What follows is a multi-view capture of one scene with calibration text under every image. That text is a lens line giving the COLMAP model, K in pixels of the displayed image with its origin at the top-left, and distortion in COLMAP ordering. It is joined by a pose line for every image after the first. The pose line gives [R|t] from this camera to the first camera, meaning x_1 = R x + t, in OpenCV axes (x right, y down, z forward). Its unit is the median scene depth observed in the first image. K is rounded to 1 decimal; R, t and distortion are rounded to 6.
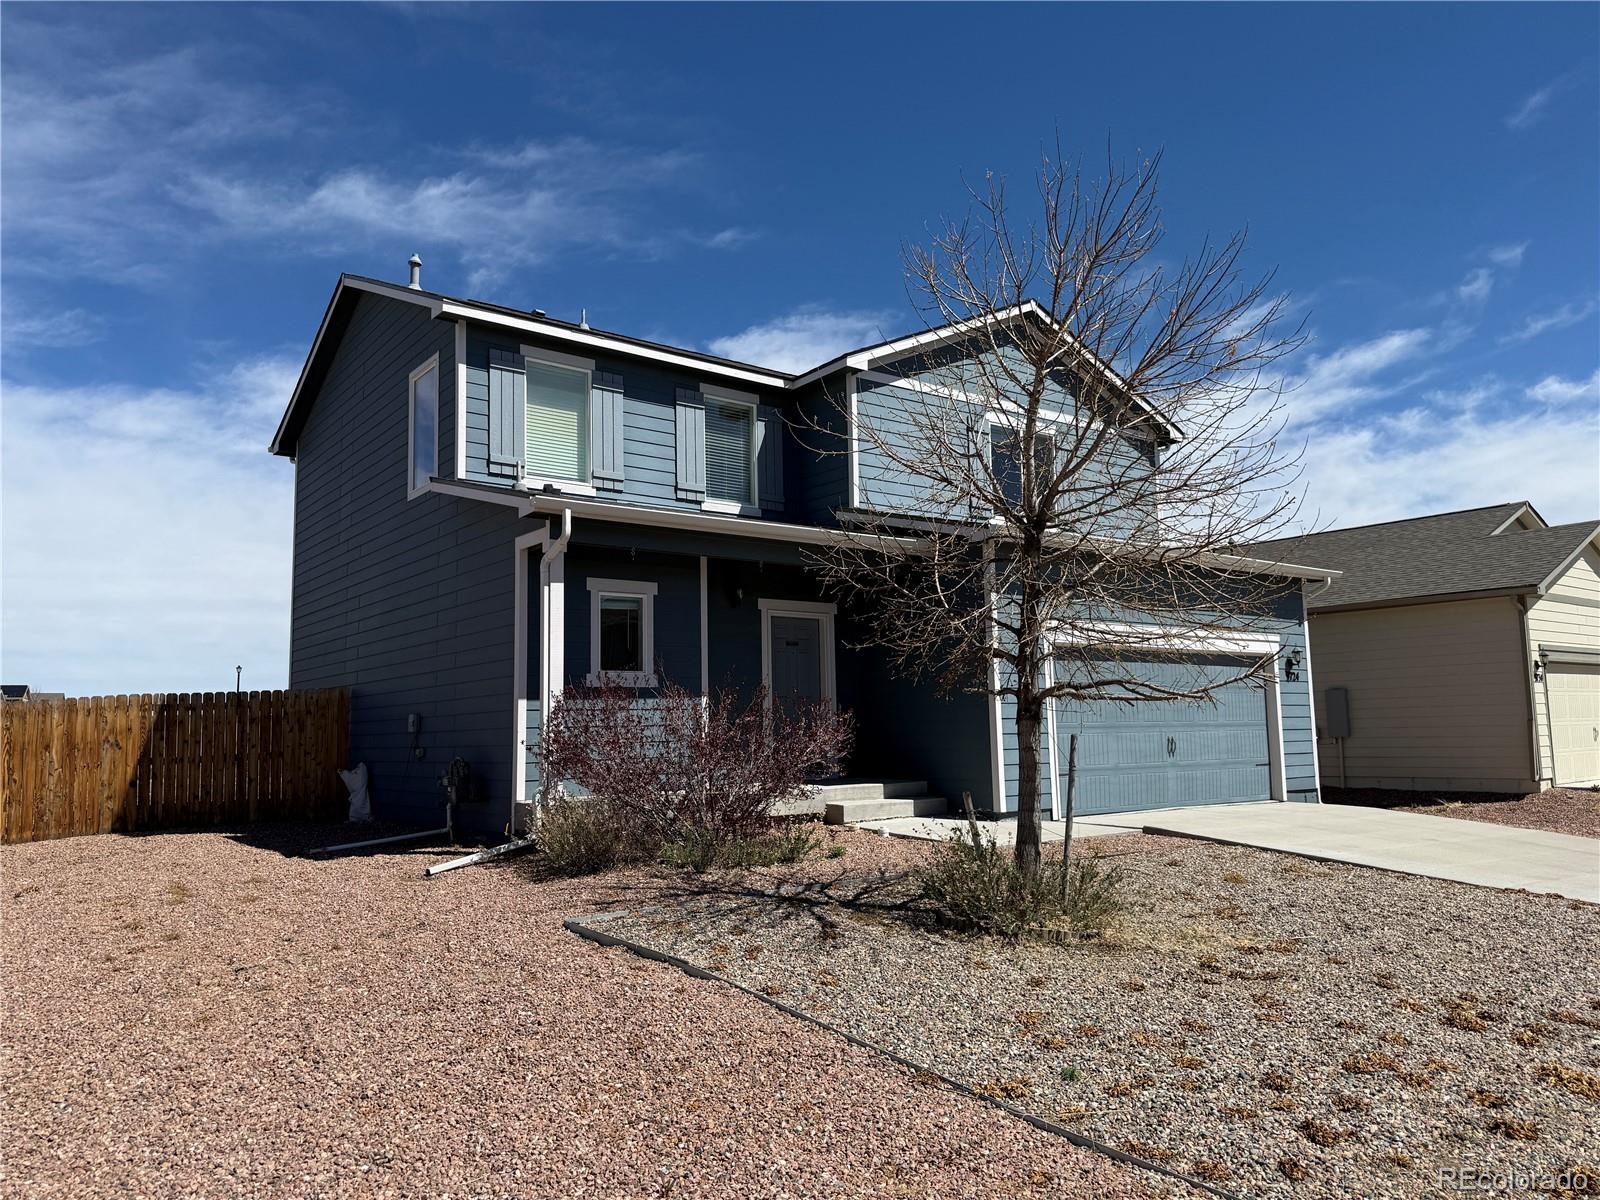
lens RADIAL K [[1112.2, 0, 799.2], [0, 1112.2, 608.7], [0, 0, 1]] dist [0.073029, -0.002893]
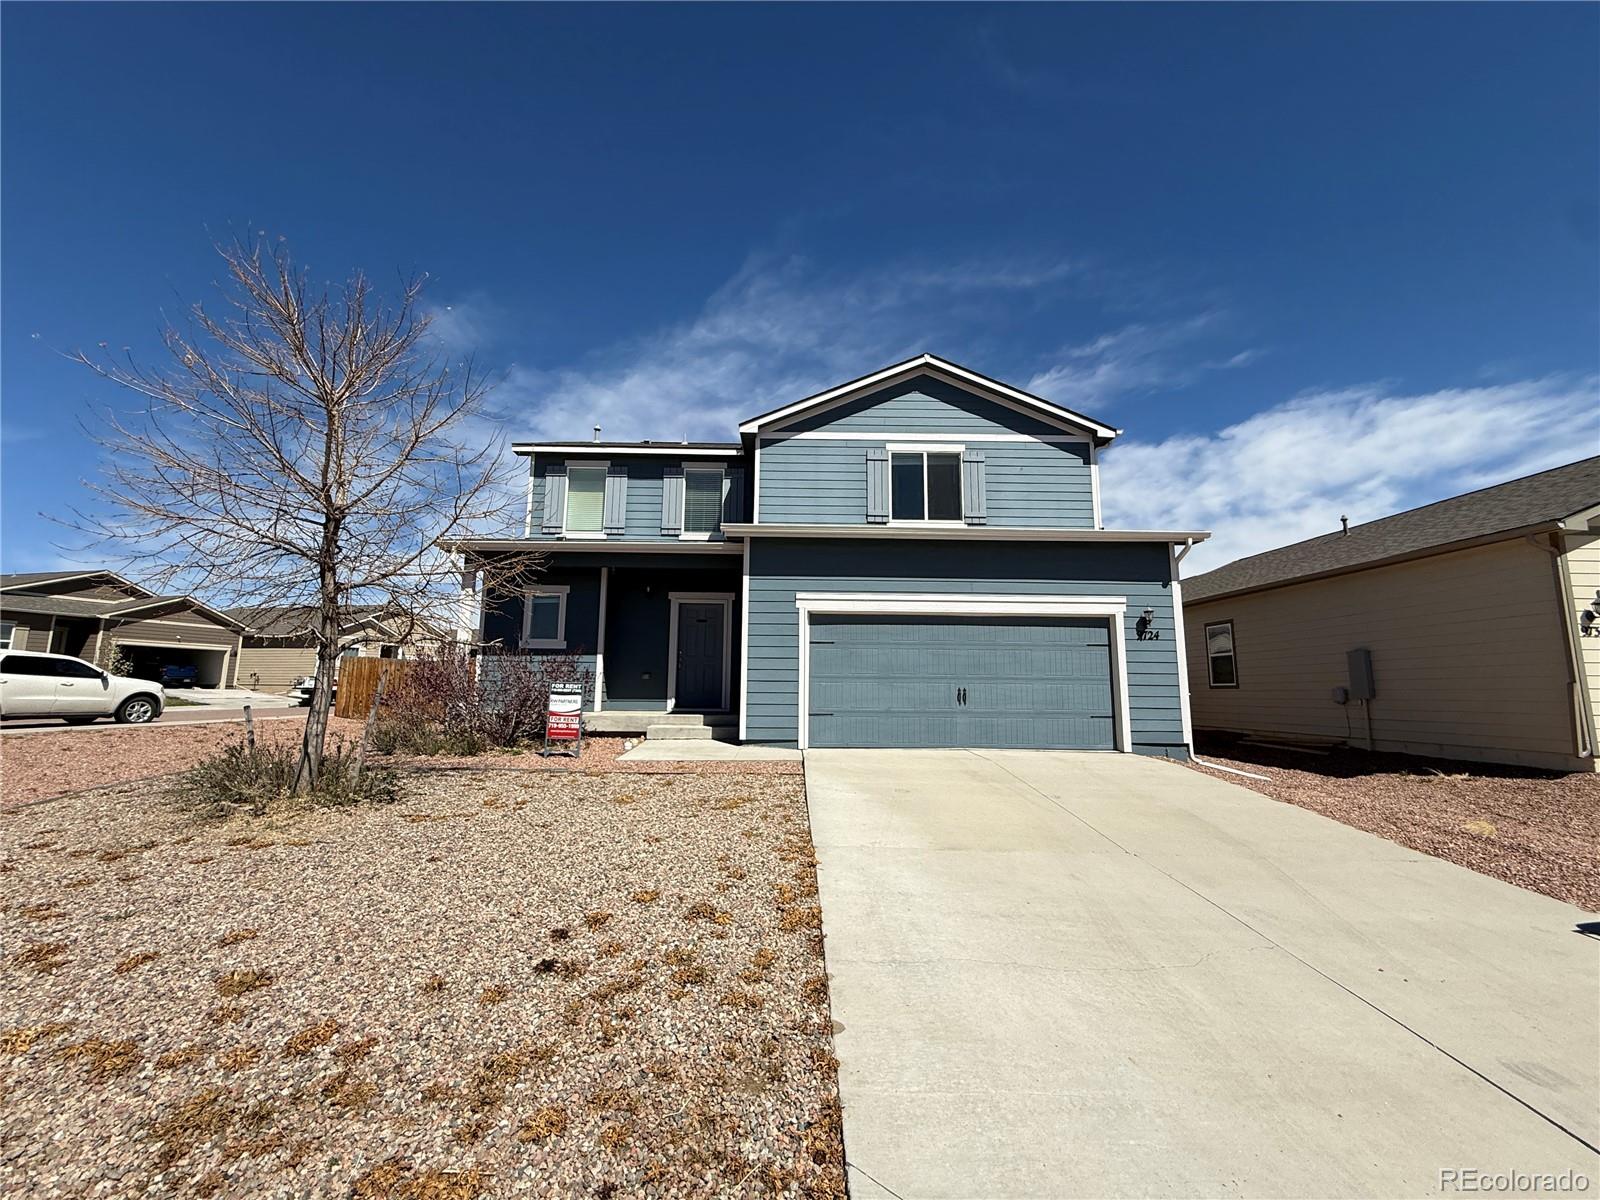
lens RADIAL K [[642.2, 0, 801.6], [0, 642.2, 593.7], [0, 0, 1]] dist [0.017374, 0.000525]
pose [[0.807887, -0.063626, -0.585892, 0.583999], [0.042861, 0.997866, -0.049264, 0.041185], [0.587776, 0.014688, 0.808890, 0.351015]]
